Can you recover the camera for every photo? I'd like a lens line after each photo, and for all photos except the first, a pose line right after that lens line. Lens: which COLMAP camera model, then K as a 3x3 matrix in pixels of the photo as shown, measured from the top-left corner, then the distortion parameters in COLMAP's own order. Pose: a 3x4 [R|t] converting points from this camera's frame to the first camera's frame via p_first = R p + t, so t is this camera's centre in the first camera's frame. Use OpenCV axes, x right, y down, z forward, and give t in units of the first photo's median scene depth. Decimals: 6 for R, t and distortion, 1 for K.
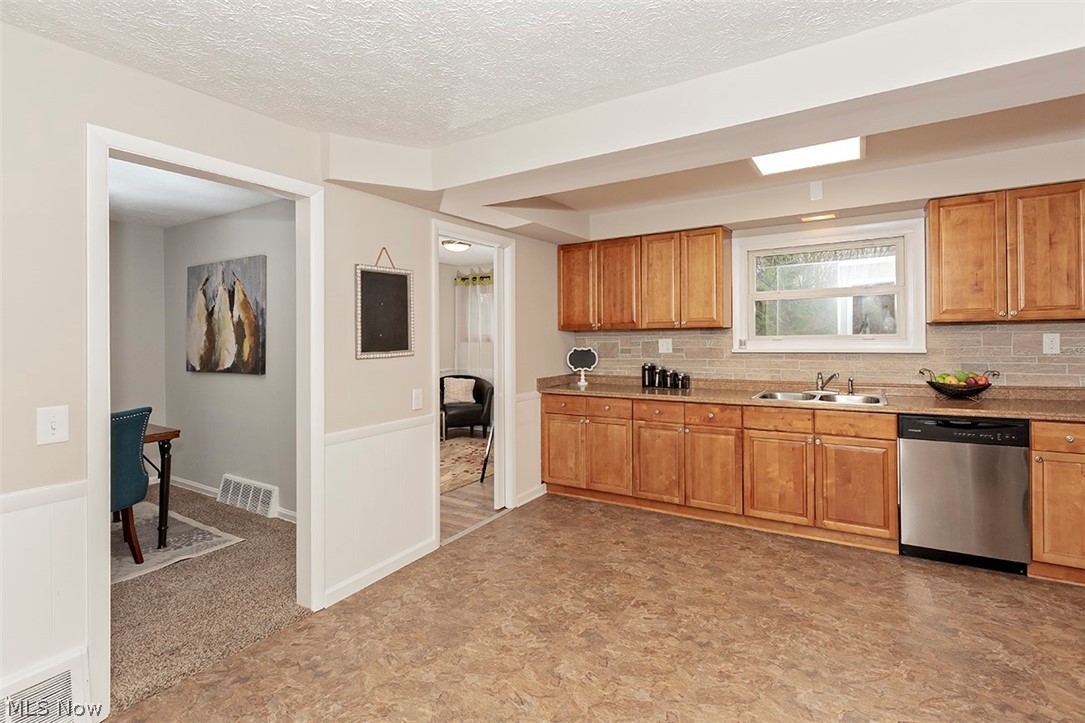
lens RADIAL K [[510.1, 0, 539.4], [0, 510.1, 344.0], [0, 0, 1]] dist [0.001290, 0.000520]
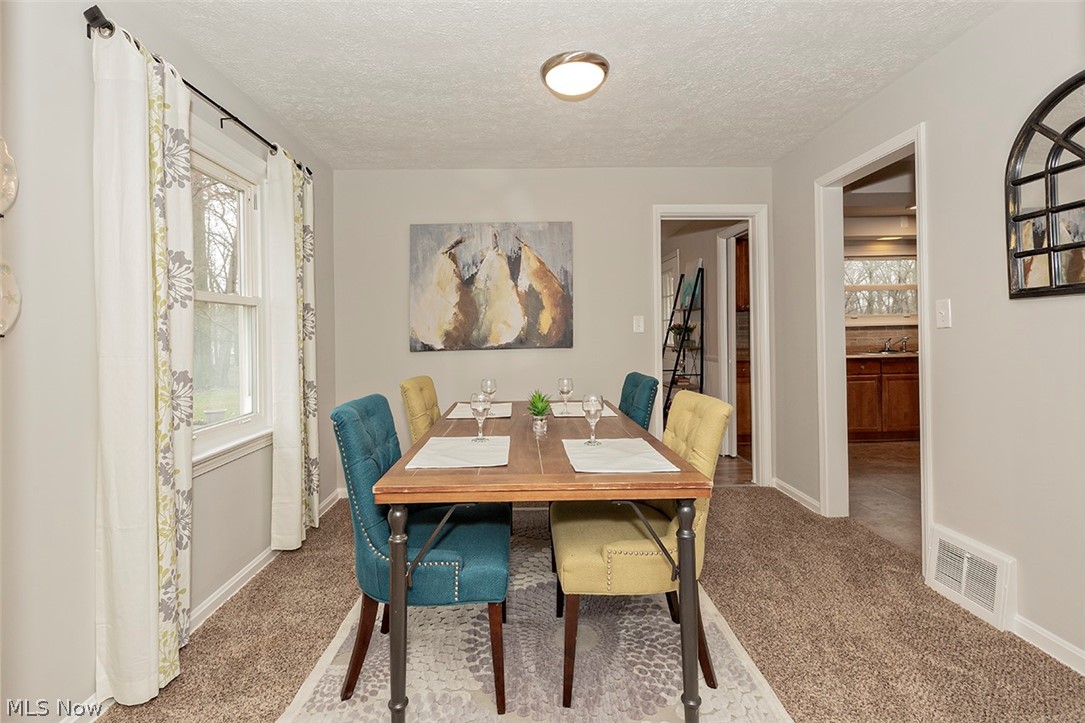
lens RADIAL K [[510.1, 0, 539.4], [0, 510.1, 344.0], [0, 0, 1]] dist [0.001290, 0.000520]
pose [[0.837055, -0.013168, 0.546960, -1.112065], [0.016444, 0.999864, -0.001094, 0.052939], [-0.546871, 0.009910, 0.837158, 0.235866]]
